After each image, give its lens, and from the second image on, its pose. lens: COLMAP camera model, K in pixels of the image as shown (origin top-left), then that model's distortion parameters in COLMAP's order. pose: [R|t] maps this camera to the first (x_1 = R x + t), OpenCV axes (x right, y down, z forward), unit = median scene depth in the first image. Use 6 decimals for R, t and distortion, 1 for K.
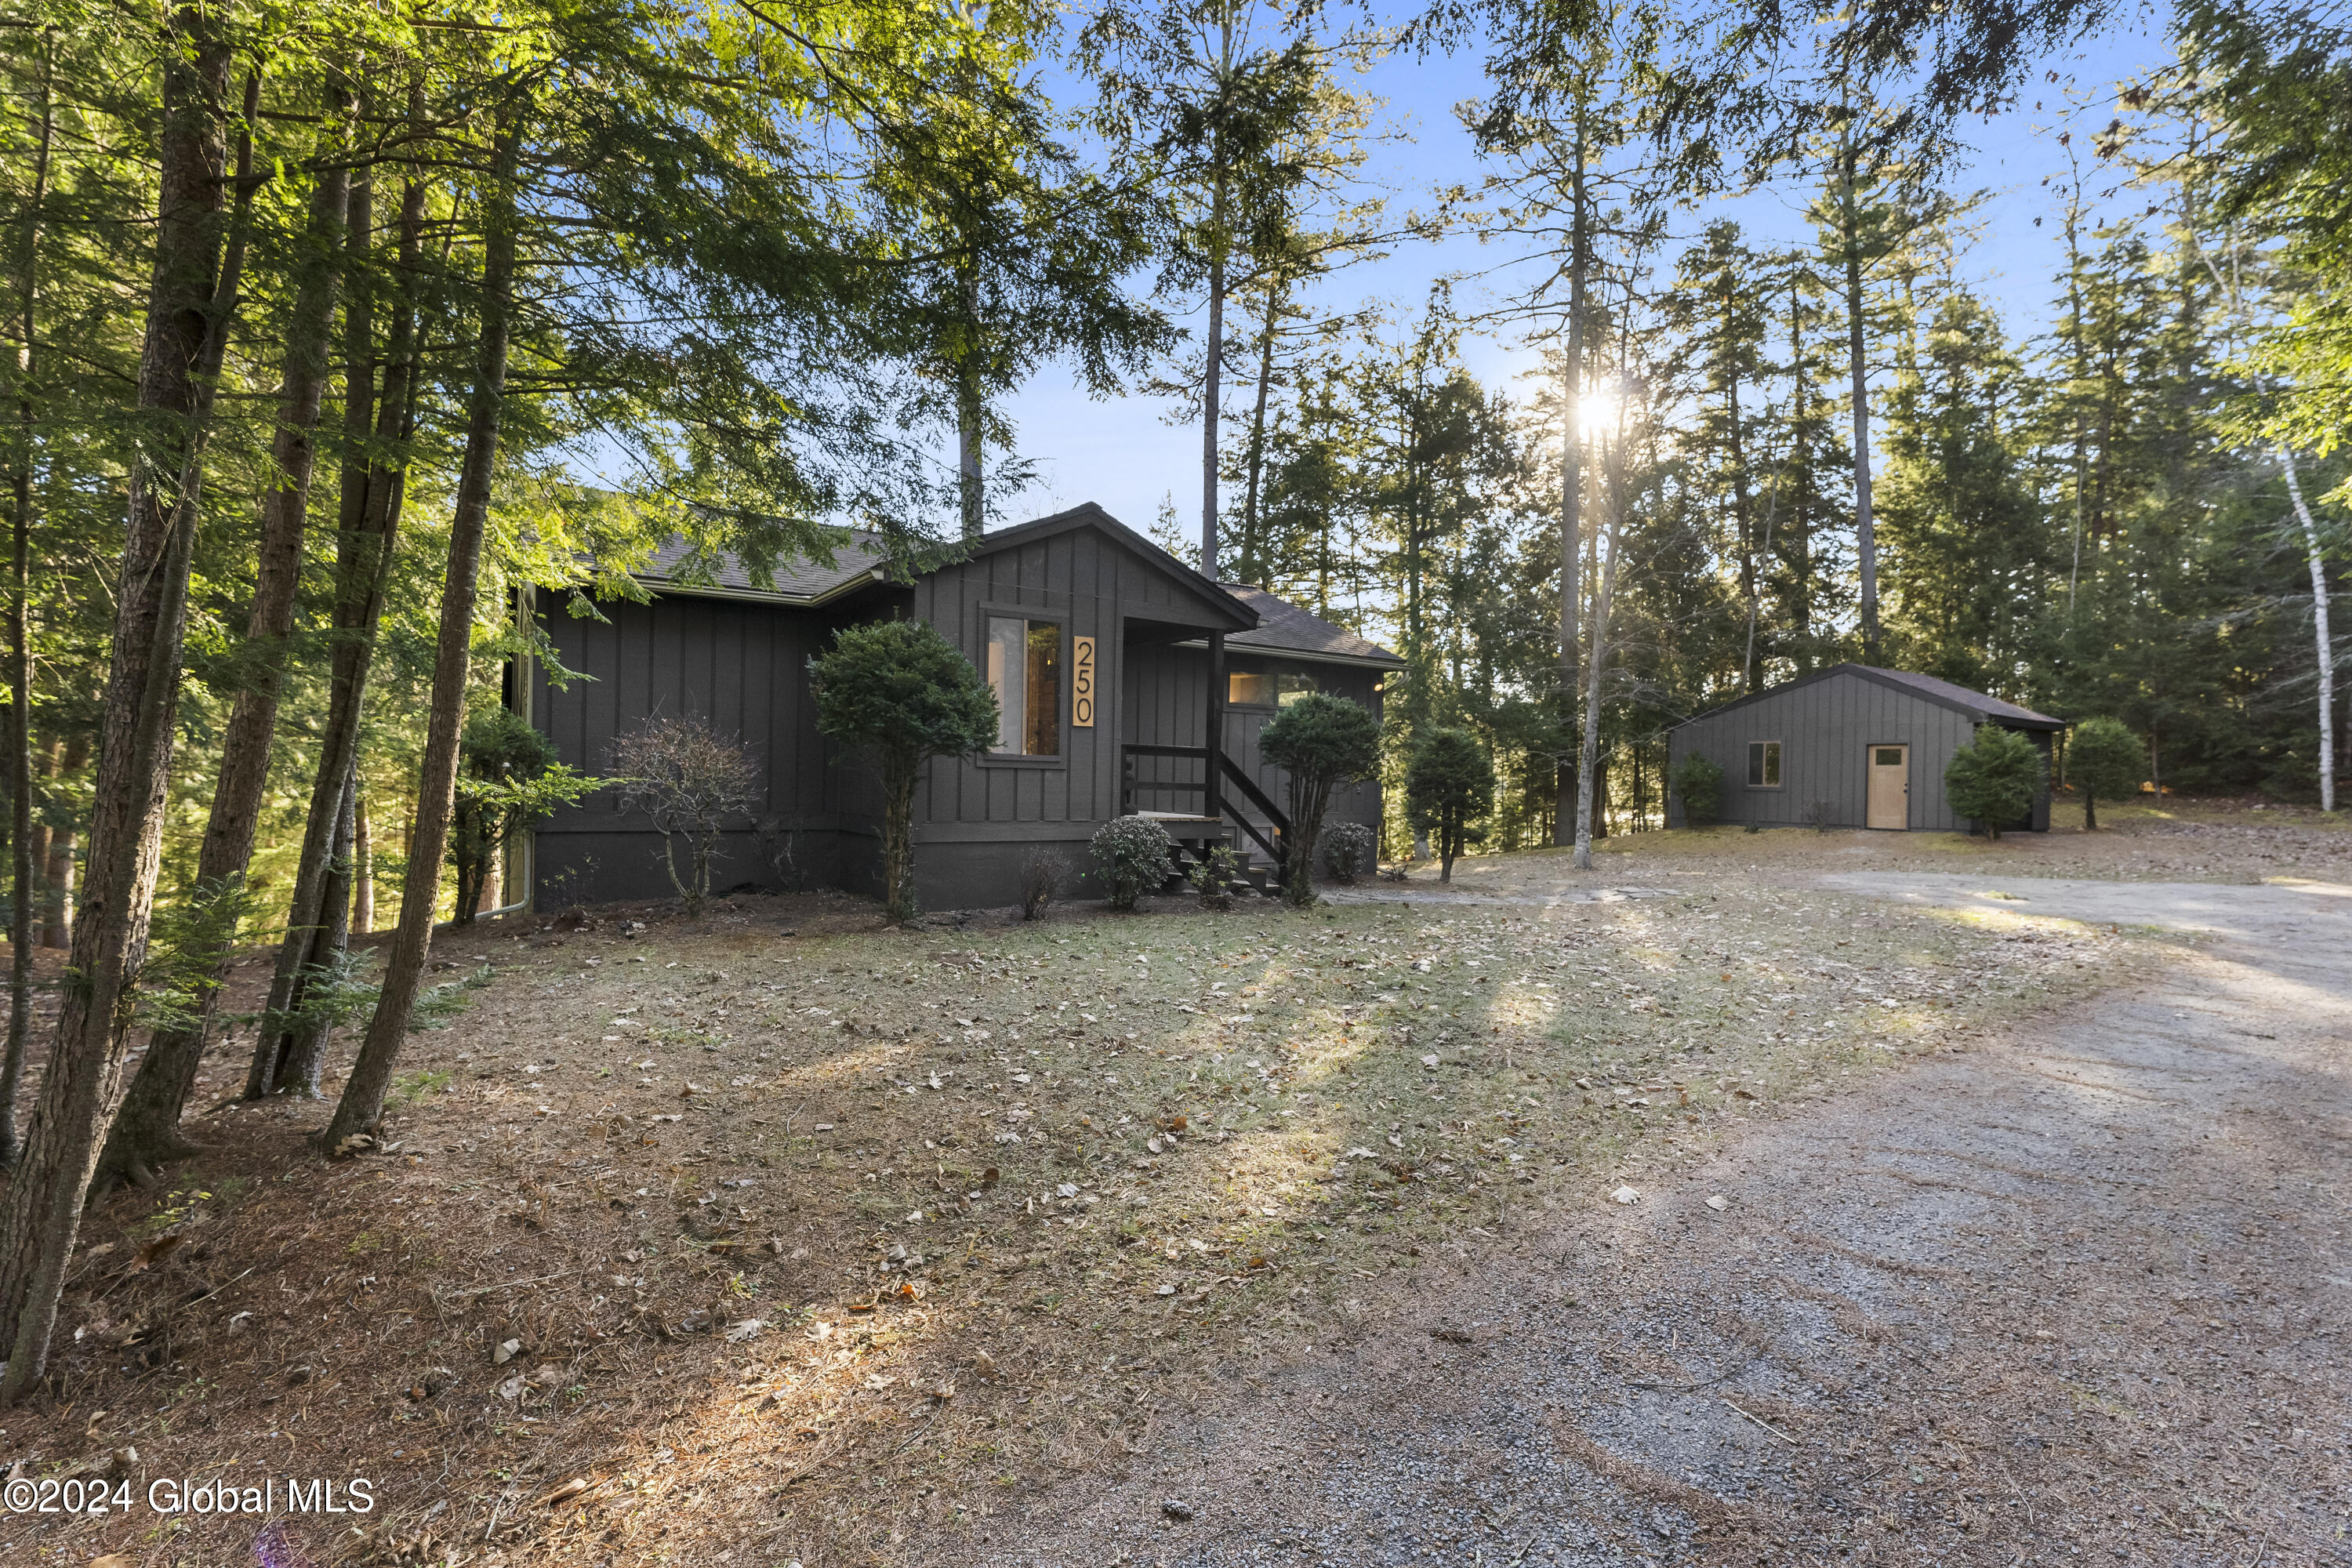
lens RADIAL K [[1072.5, 0, 1175.0], [0, 1072.5, 783.6], [0, 0, 1]] dist [-0.000193, -0.000002]
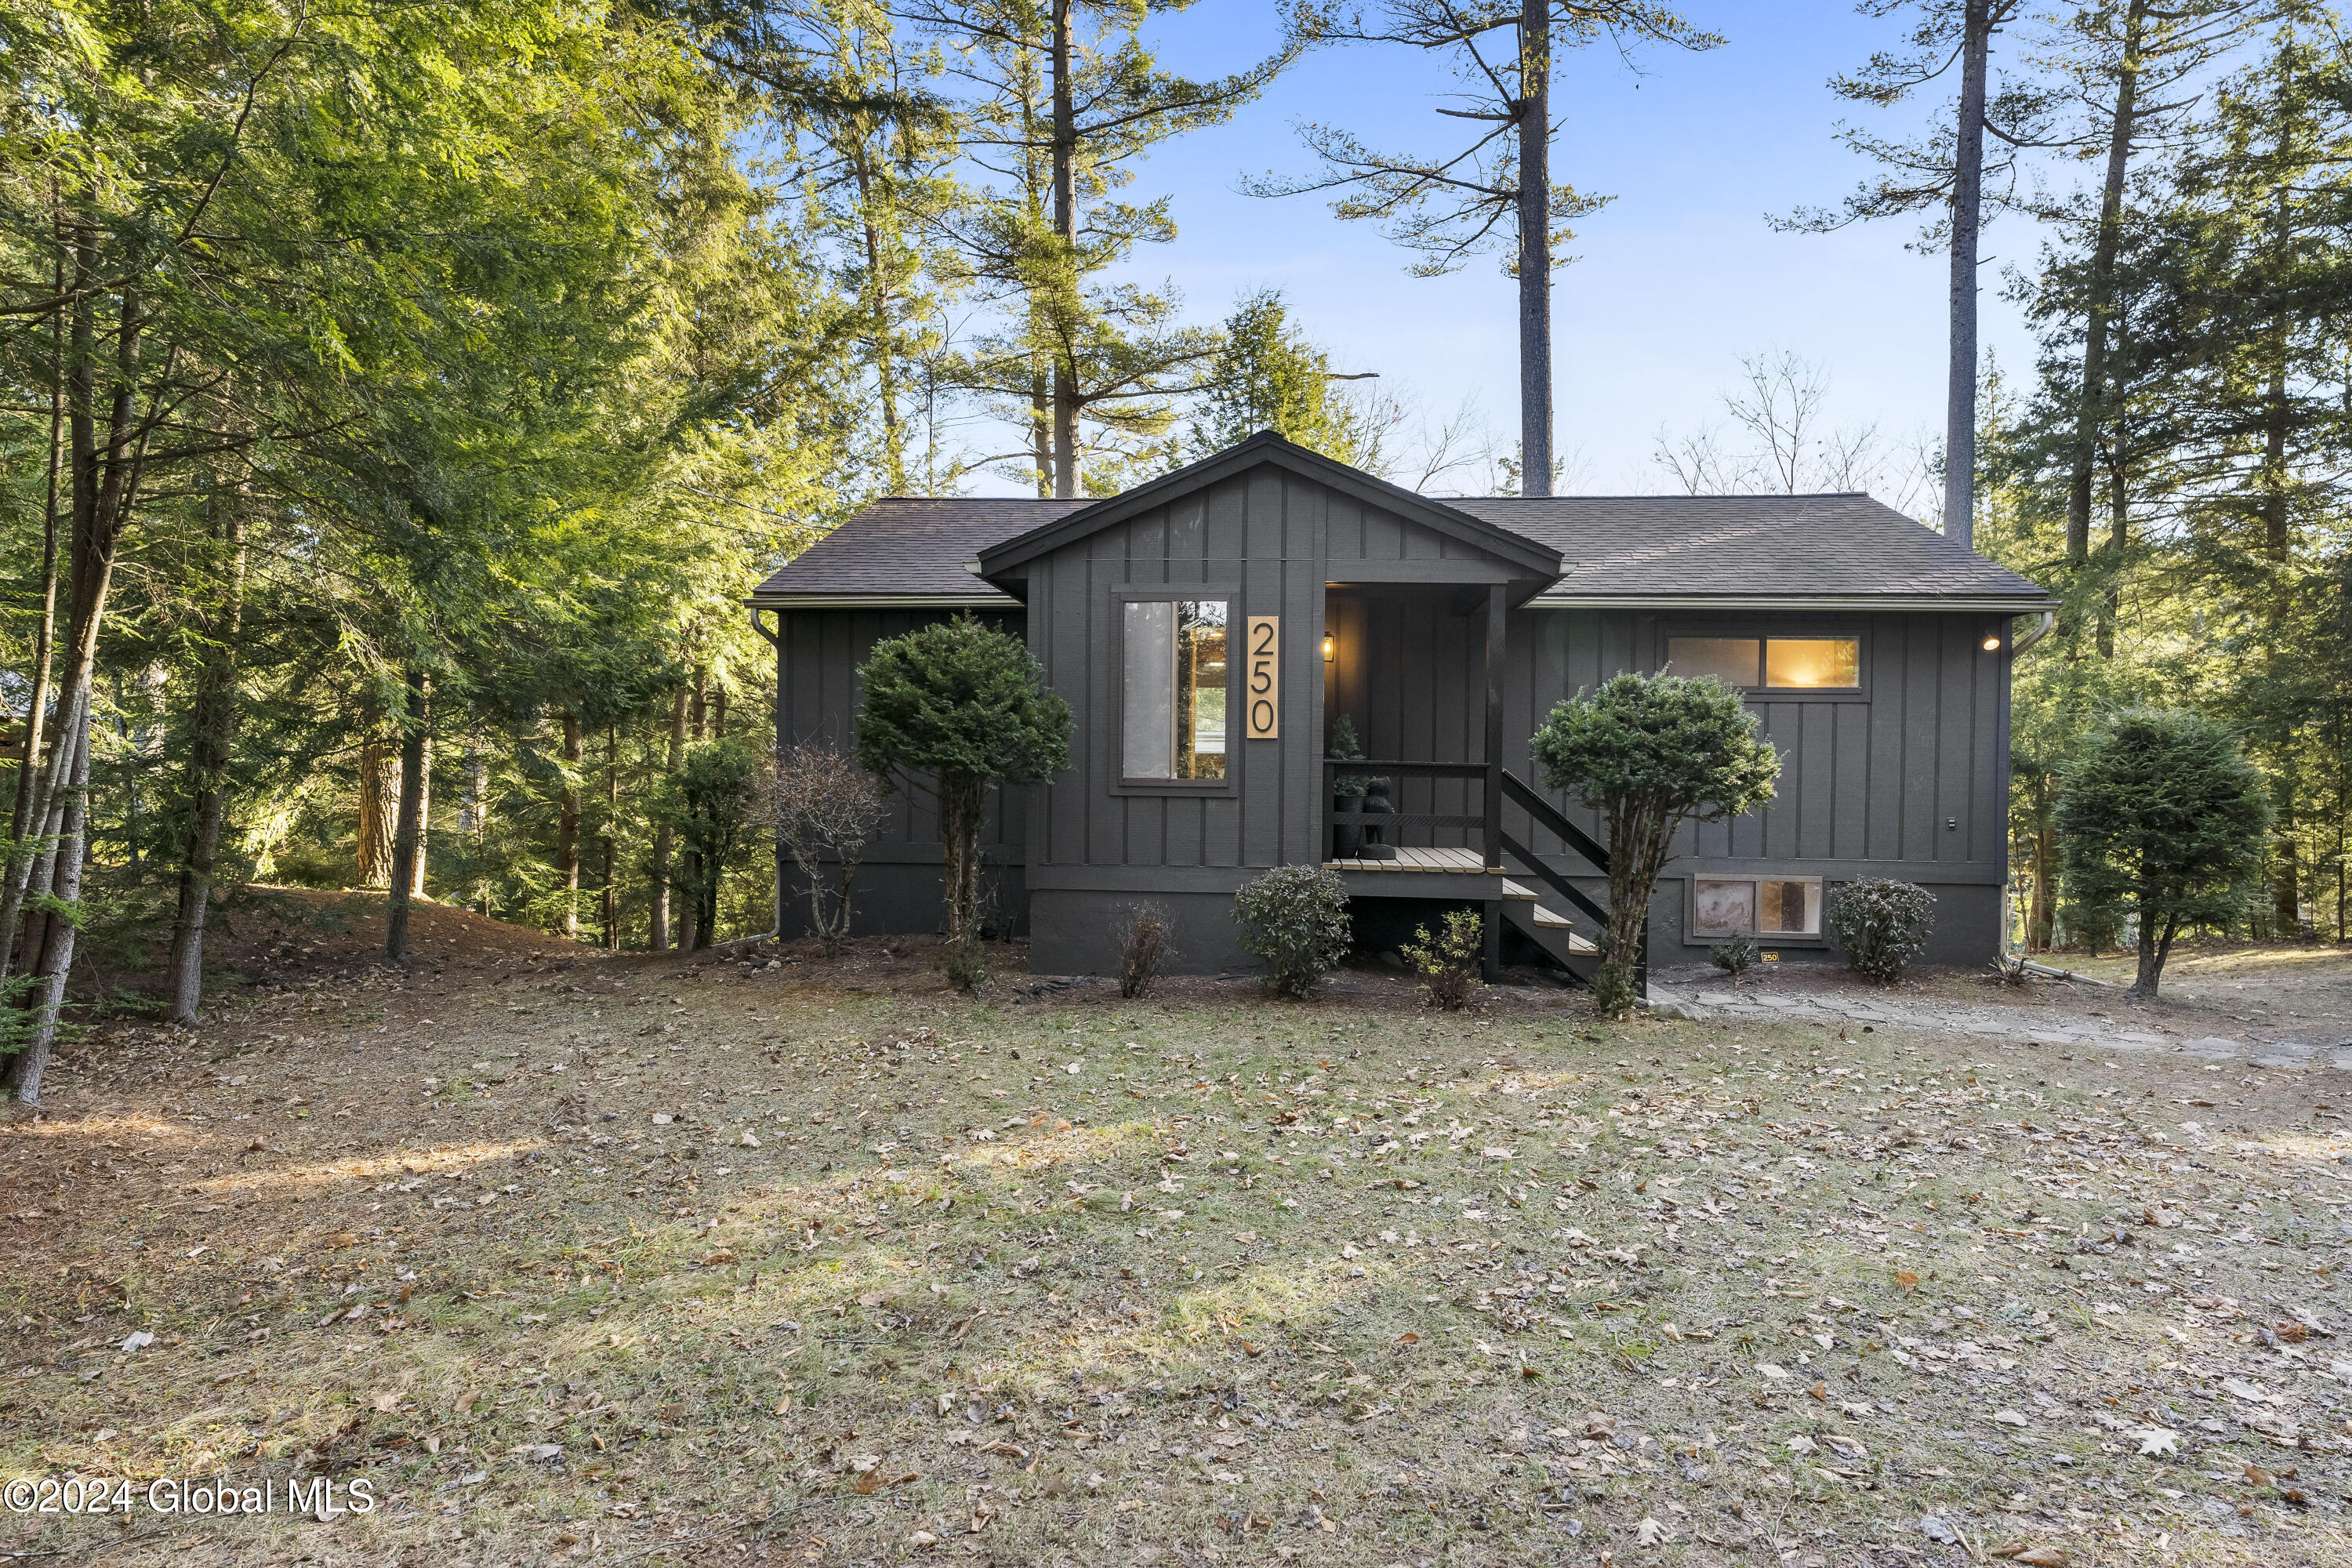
lens RADIAL K [[1312.8, 0, 1175.9], [0, 1312.8, 790.3], [0, 0, 1]] dist [-0.004921, -0.001651]
pose [[0.782145, 0.001879, -0.623094, 0.424514], [-0.000102, 0.999996, 0.002887, -0.020554], [0.623097, -0.002194, 0.782142, 0.262710]]
